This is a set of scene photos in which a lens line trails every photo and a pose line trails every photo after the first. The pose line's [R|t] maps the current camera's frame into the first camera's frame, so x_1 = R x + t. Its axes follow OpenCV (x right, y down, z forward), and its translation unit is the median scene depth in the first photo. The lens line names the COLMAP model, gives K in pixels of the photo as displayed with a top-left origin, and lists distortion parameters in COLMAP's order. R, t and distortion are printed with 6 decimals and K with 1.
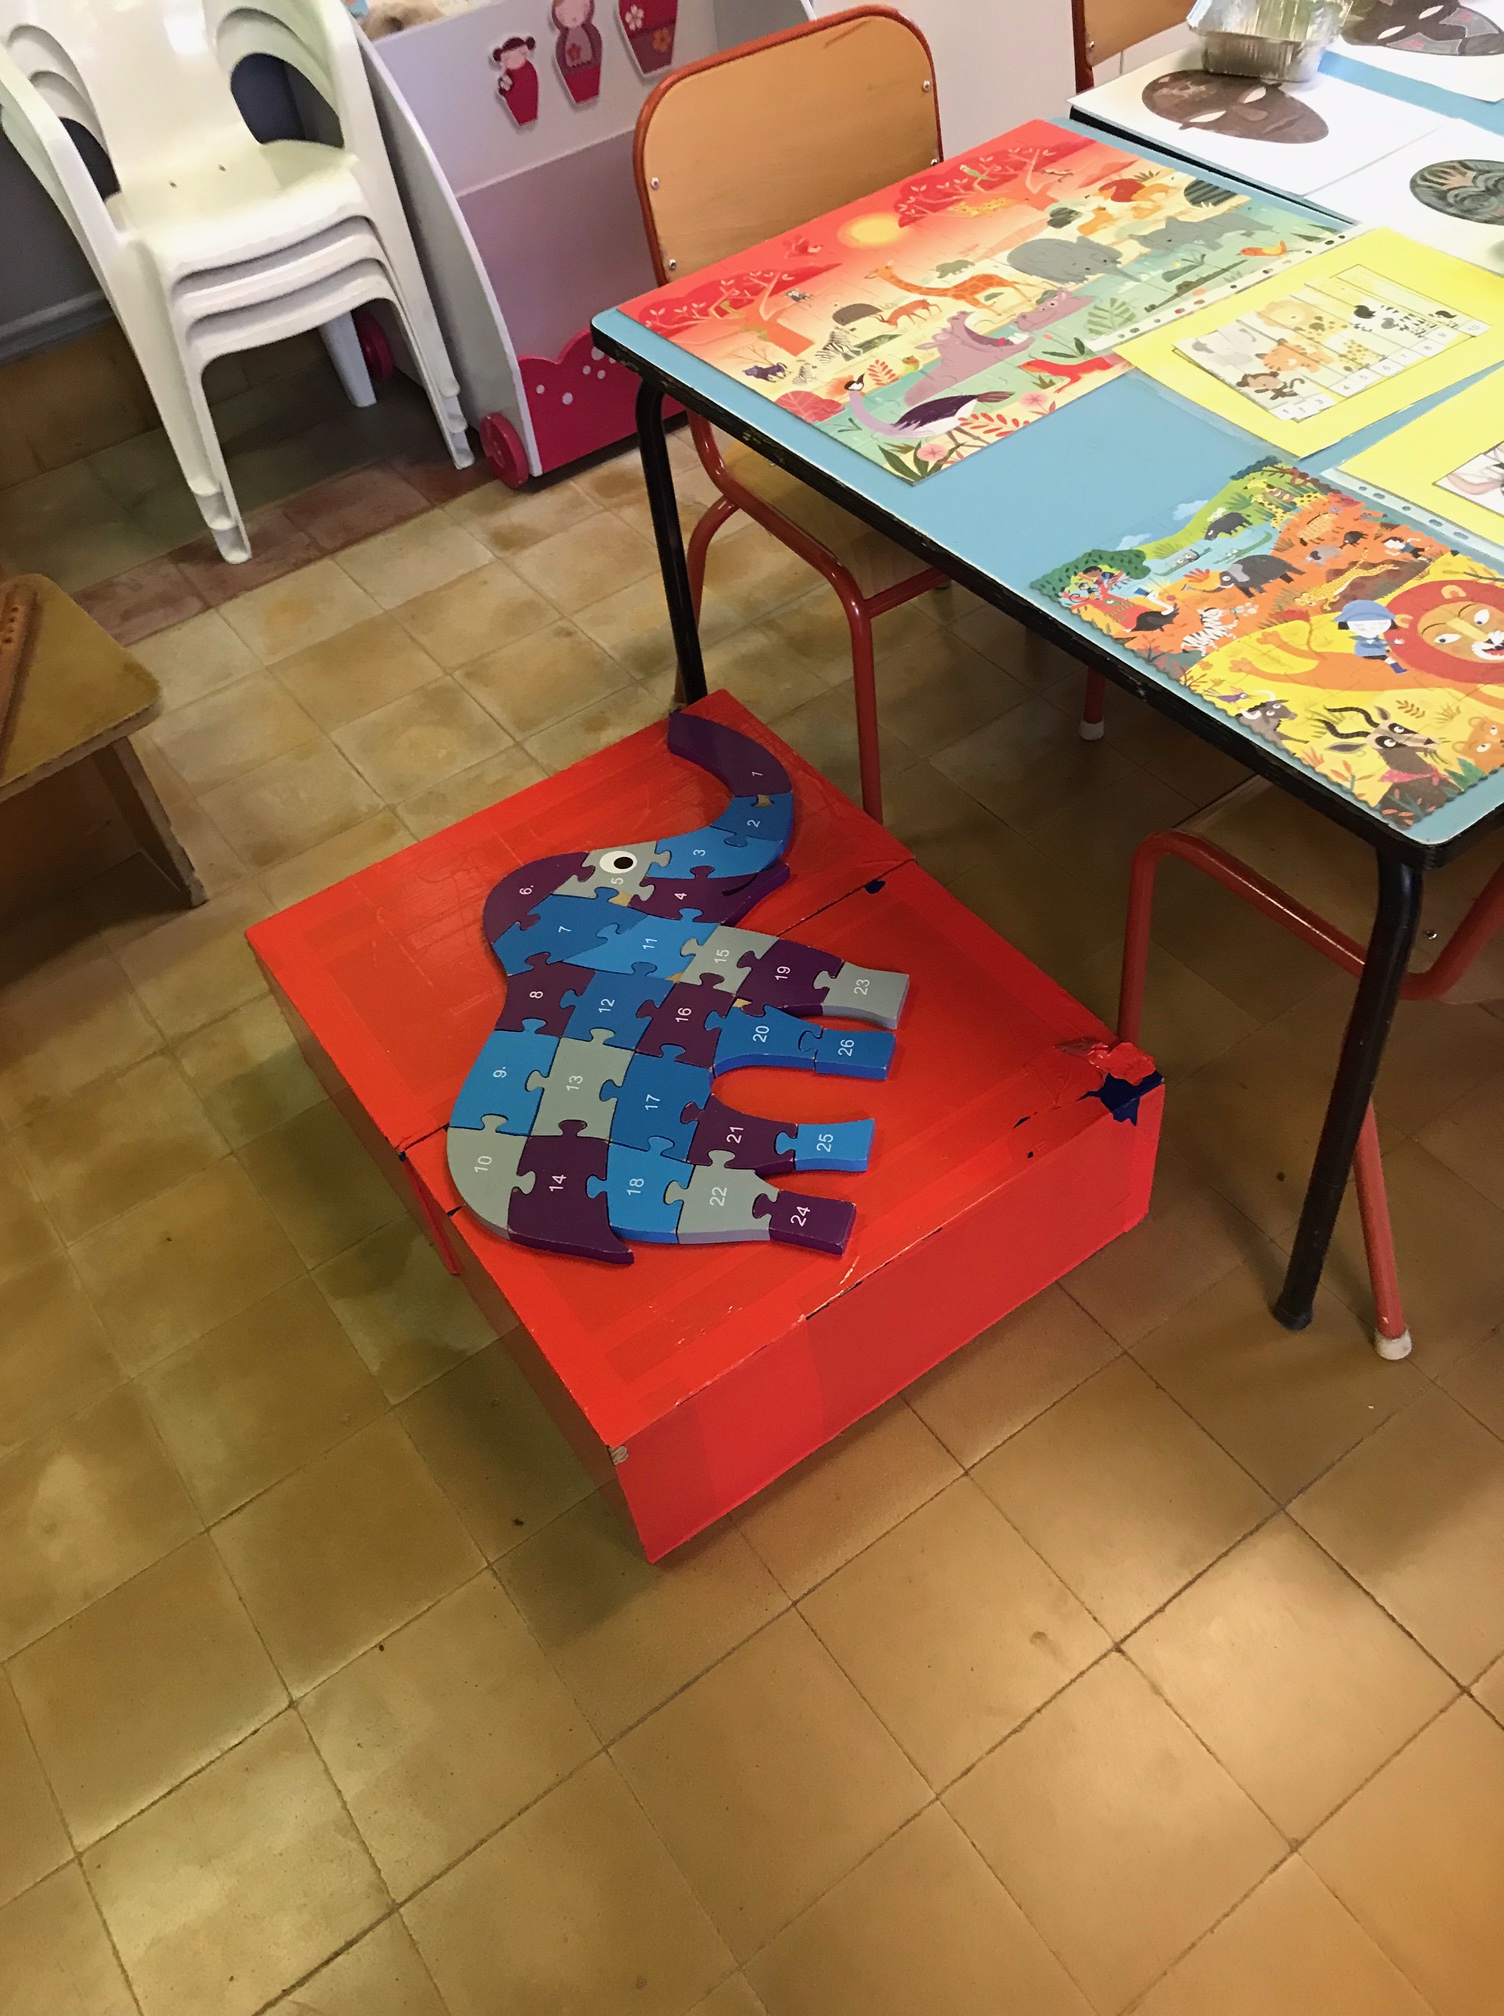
lens RADIAL K [[1636.5, 0, 755.4], [0, 1636.5, 1007.4], [0, 0, 1]] dist [0.027631, -0.037807]
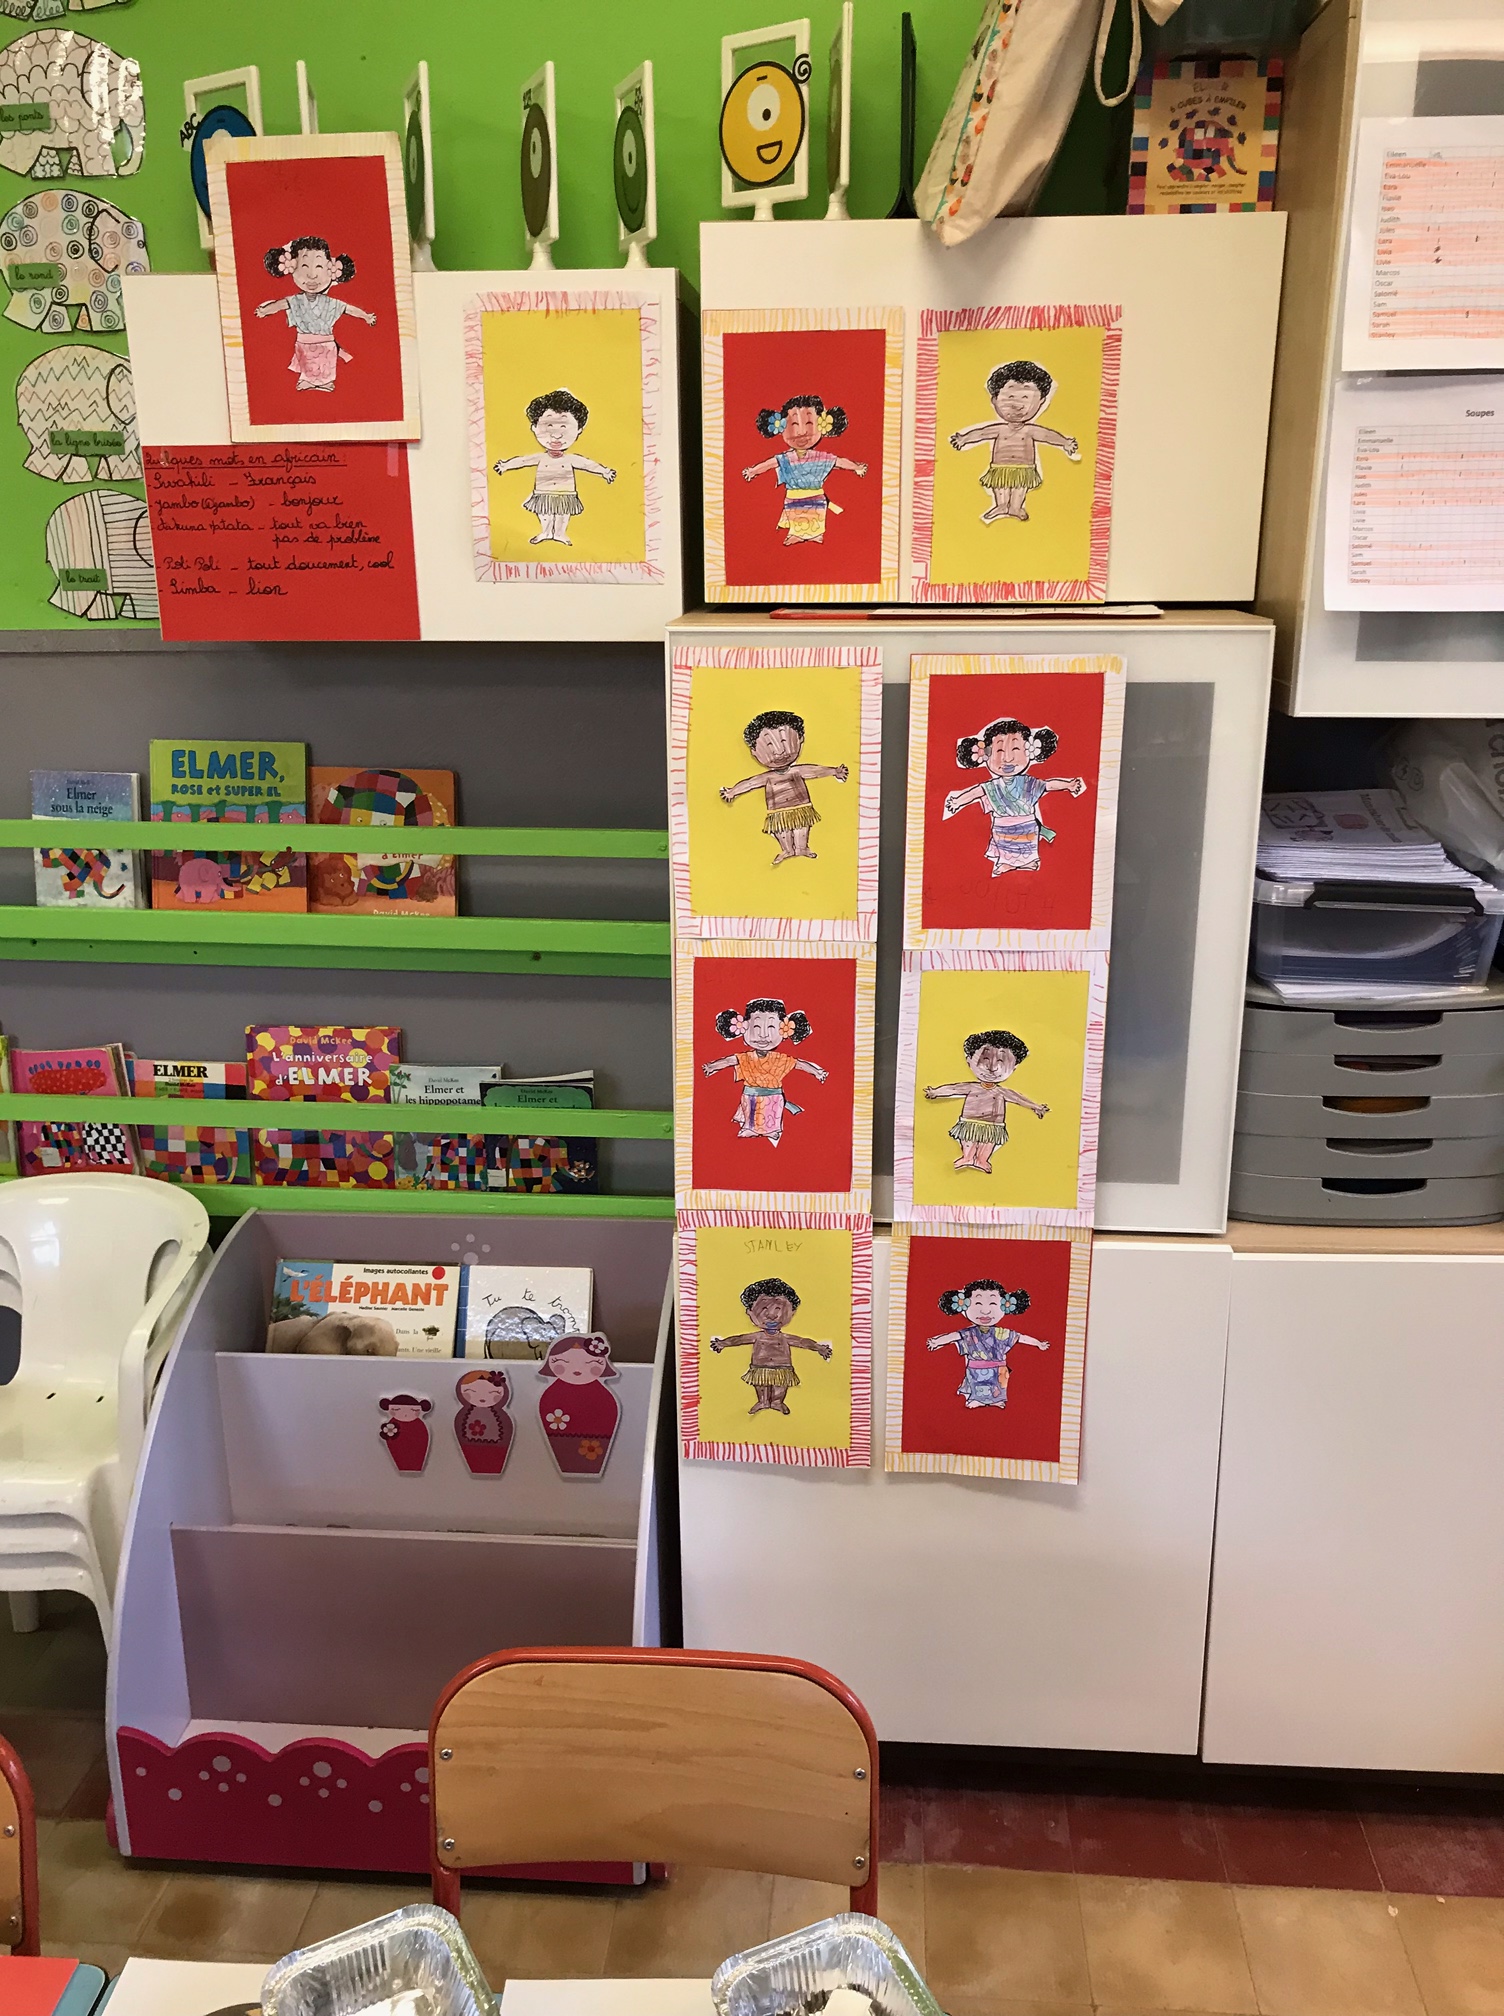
lens RADIAL K [[1636.5, 0, 755.2], [0, 1636.5, 1001.5], [0, 0, 1]] dist [0.027631, -0.037807]
pose [[0.766234, 0.270474, -0.582863, 0.476161], [-0.531975, 0.775793, -0.339335, -0.539433], [0.360400, 0.570078, 0.738324, 0.249685]]
